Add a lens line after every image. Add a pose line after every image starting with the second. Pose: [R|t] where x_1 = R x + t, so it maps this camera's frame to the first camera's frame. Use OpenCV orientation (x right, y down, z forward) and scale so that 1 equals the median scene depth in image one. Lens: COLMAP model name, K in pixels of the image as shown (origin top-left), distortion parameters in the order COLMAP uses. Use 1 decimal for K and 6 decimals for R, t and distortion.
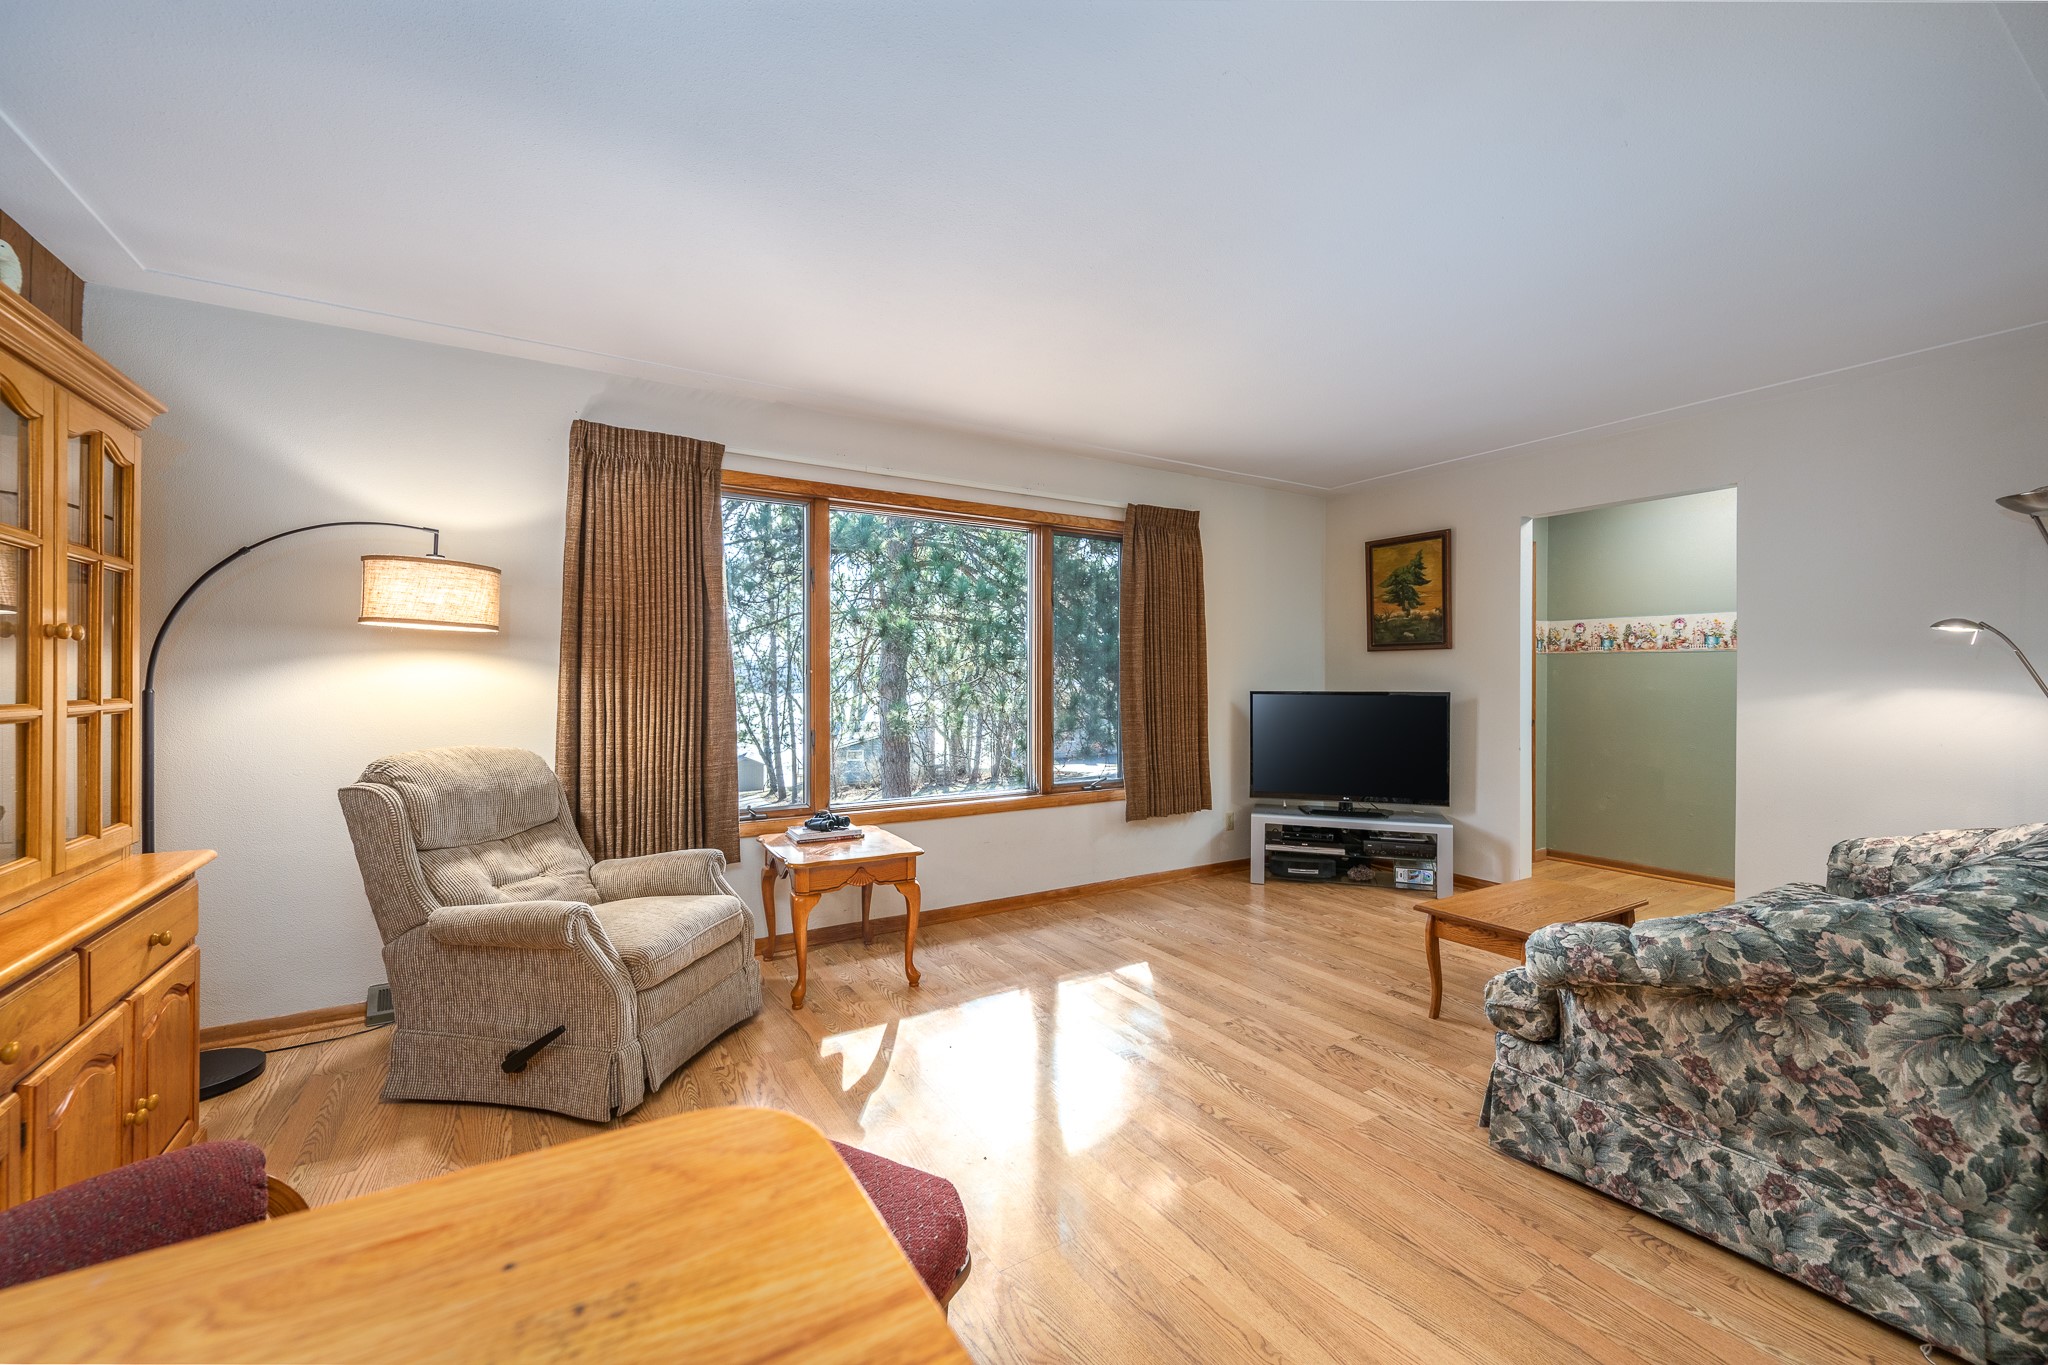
lens RADIAL K [[804.6, 0, 1024.0], [0, 804.6, 682.5], [0, 0, 1]] dist [0.000718, 0.000174]
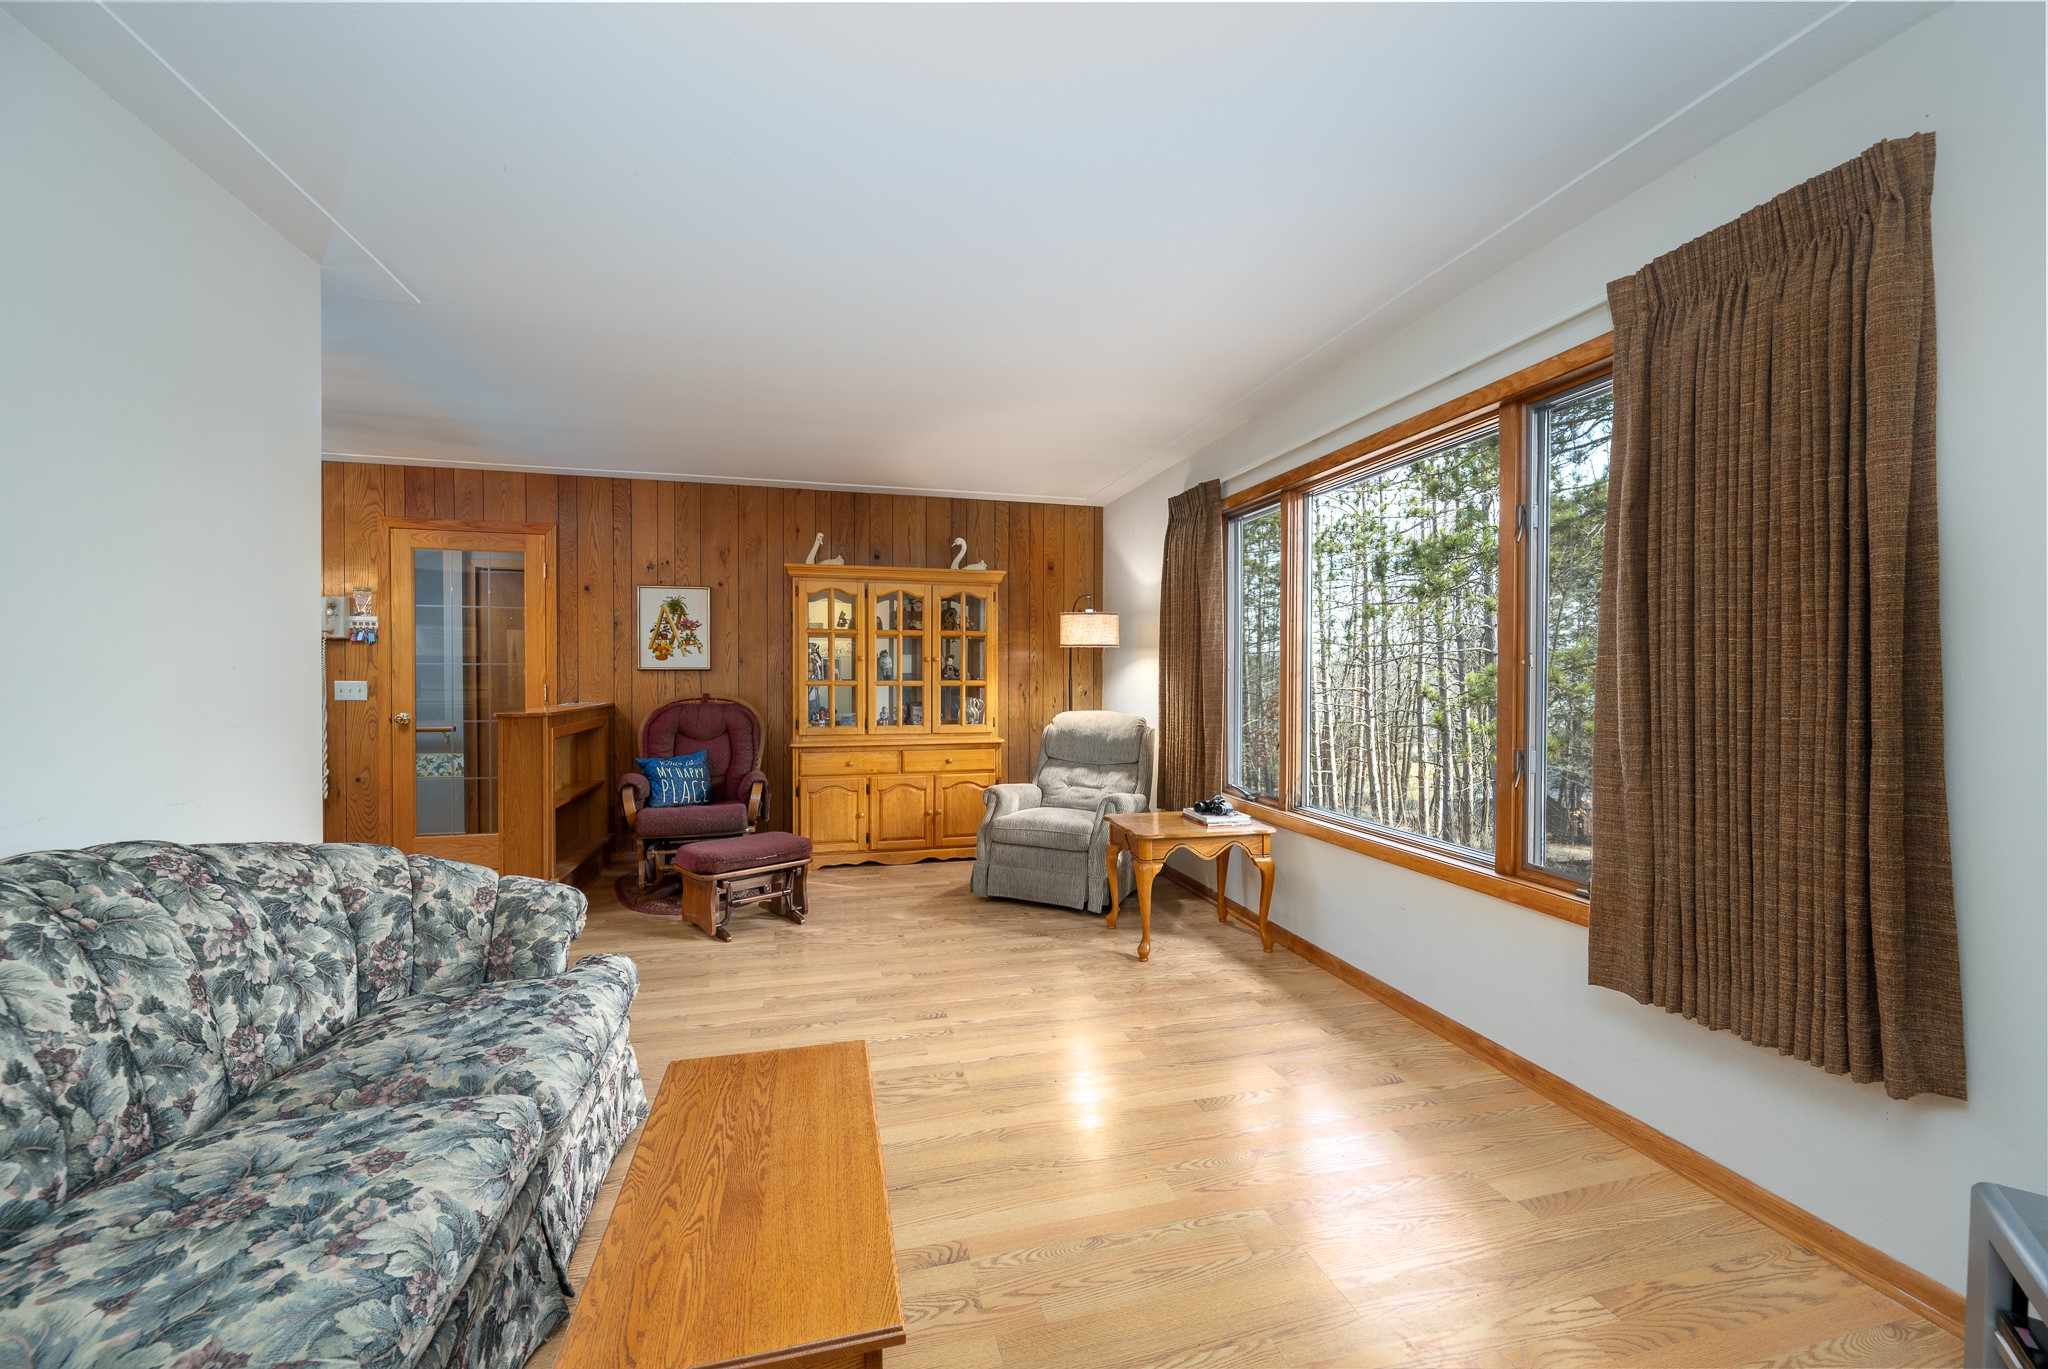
lens RADIAL K [[806.4, 0, 1030.3], [0, 806.4, 686.5], [0, 0, 1]] dist [0.000029, 0.000198]
pose [[-0.279859, 0.012789, -0.959956, 0.650257], [-0.007518, 0.999851, 0.015512, -0.001327], [0.960012, 0.011558, -0.279722, 0.808562]]
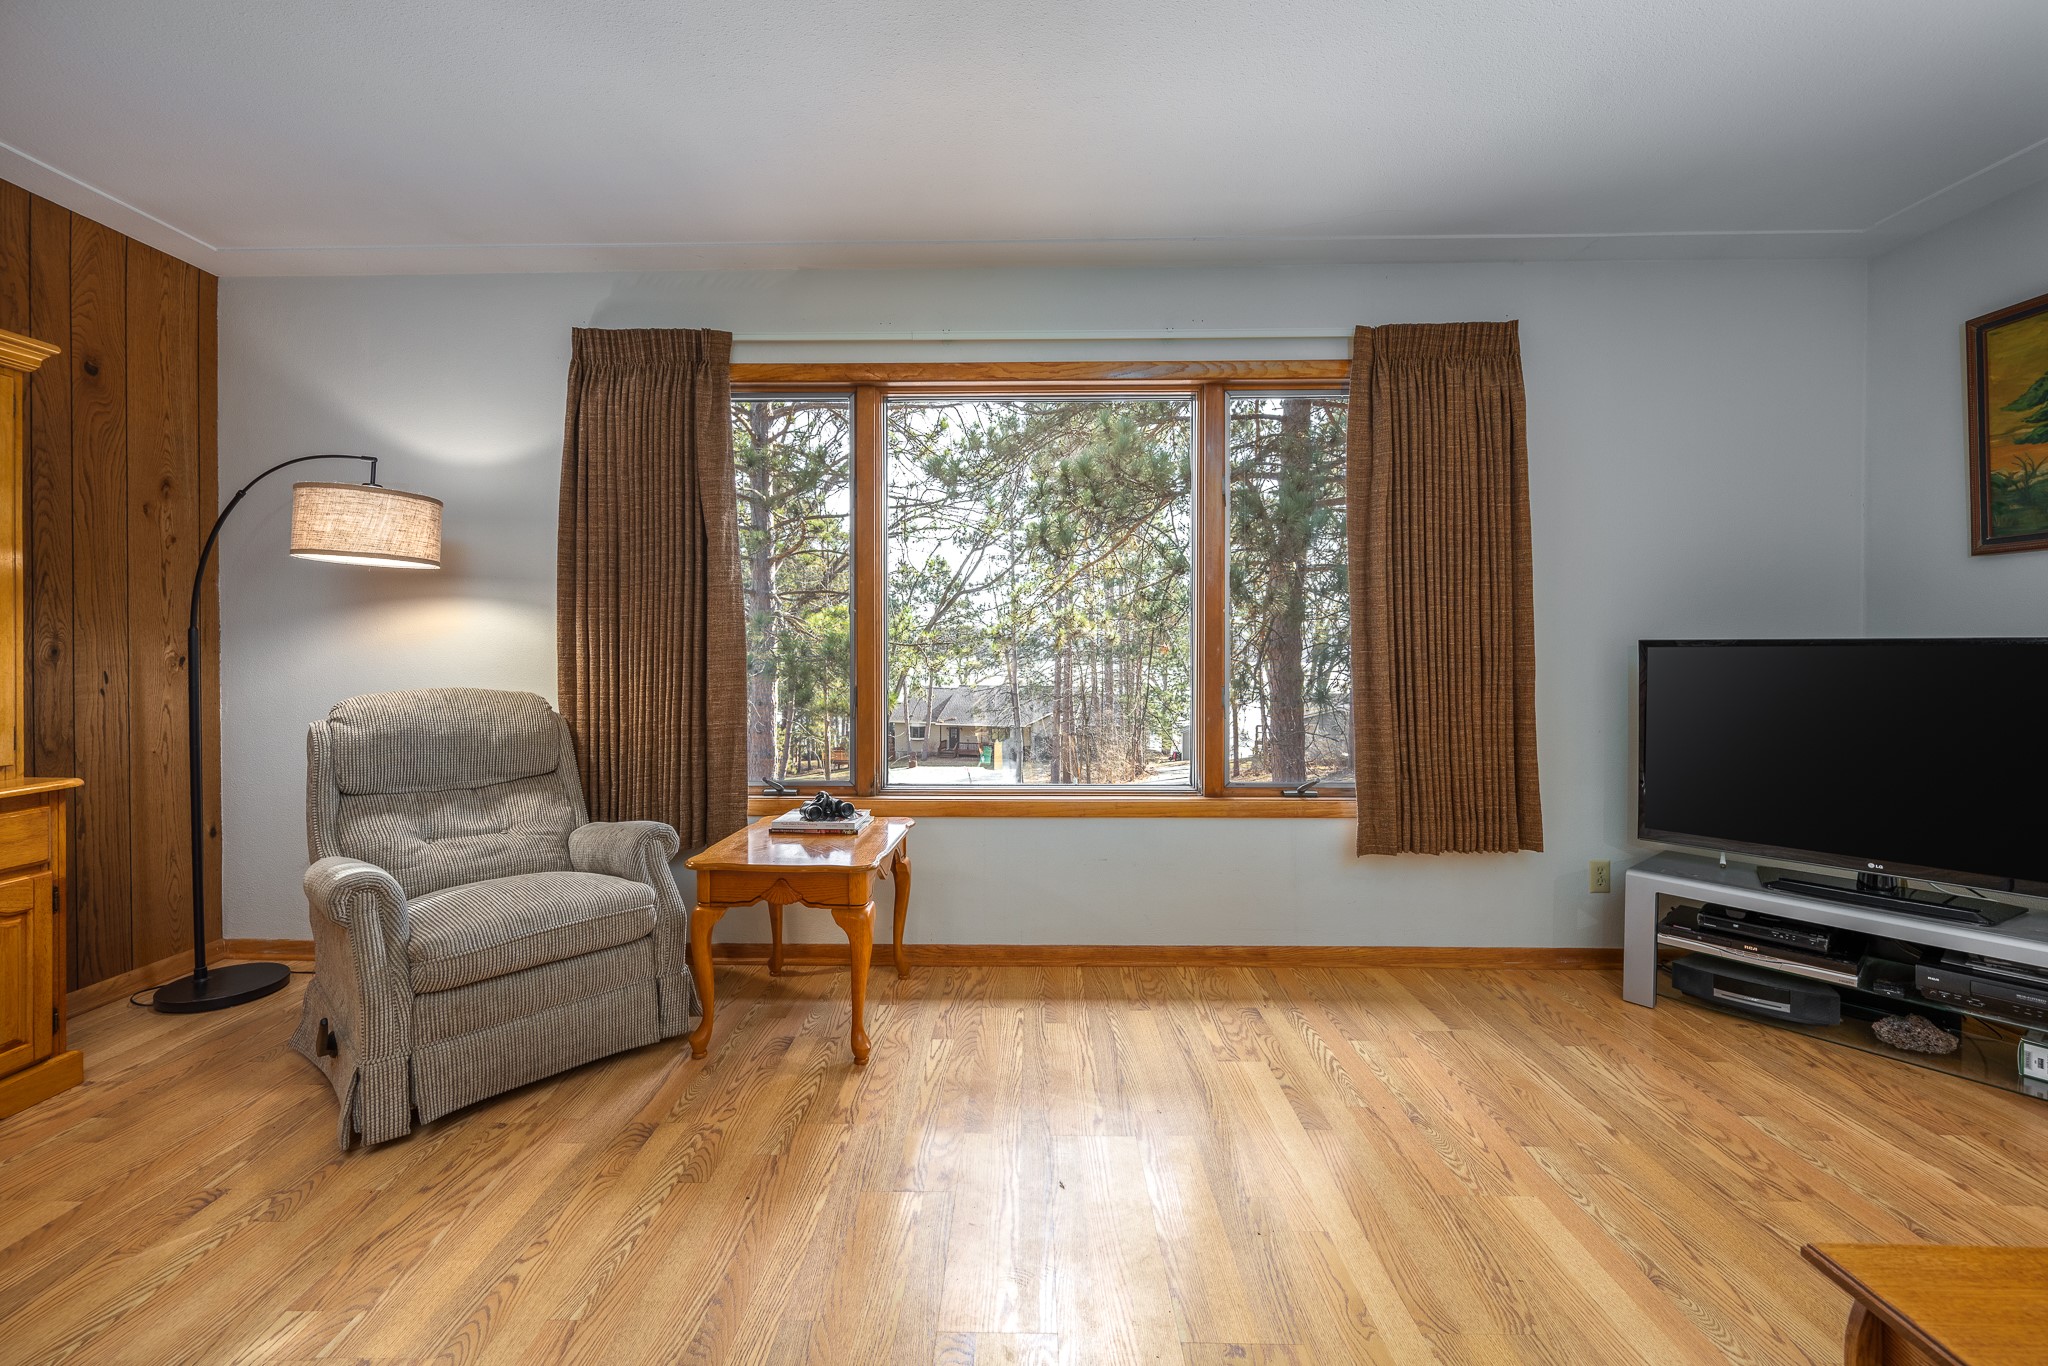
lens RADIAL K [[832.2, 0, 1018.1], [0, 832.2, 652.6], [0, 0, 1]] dist [0.000344, 0.000099]
pose [[0.845464, 0.002875, -0.534025, 0.246235], [-0.001961, 0.999995, 0.002280, 0.020286], [0.534029, -0.000881, 0.845466, 0.335860]]
